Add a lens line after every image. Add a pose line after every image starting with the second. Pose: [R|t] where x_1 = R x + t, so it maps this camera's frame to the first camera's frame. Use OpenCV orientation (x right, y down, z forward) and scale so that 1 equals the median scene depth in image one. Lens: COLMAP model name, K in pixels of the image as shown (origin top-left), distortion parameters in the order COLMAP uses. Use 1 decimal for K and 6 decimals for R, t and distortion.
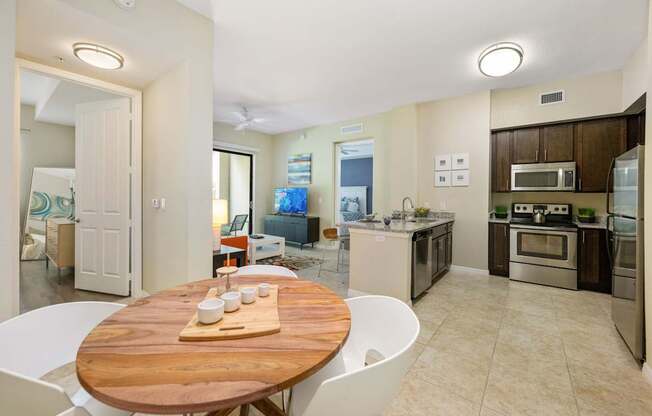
lens RADIAL K [[257.3, 0, 323.8], [0, 257.3, 196.7], [0, 0, 1]] dist [-0.002808, 0.000089]
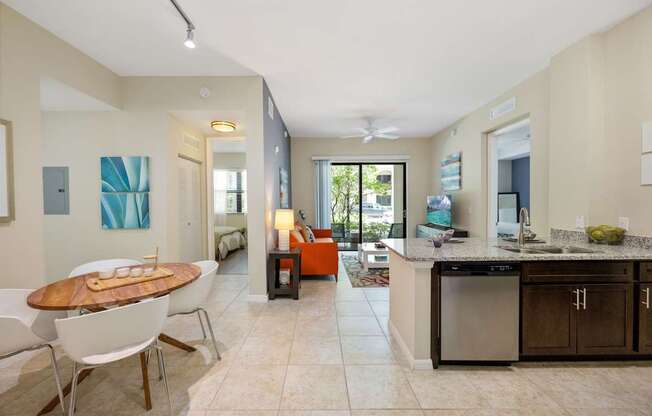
lens RADIAL K [[257.3, 0, 326.8], [0, 257.3, 206.2], [0, 0, 1]] dist [-0.002808, 0.000089]
pose [[0.614136, 0.000695, -0.789200, 0.458589], [0.007026, 0.999955, 0.006348, -0.007314], [0.789169, -0.009443, 0.614104, 0.235221]]
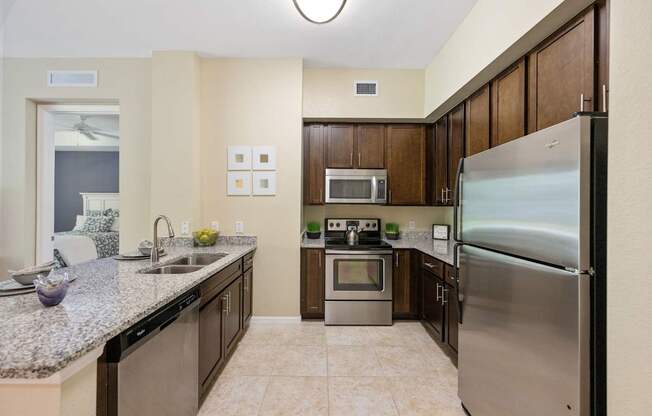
lens RADIAL K [[257.3, 0, 314.4], [0, 257.3, 205.2], [0, 0, 1]] dist [-0.002808, 0.000089]
pose [[0.804109, 0.000406, 0.594482, 0.238518], [0.002144, 0.999991, -0.003582, -0.013530], [-0.594478, 0.004155, 0.804101, 0.387507]]
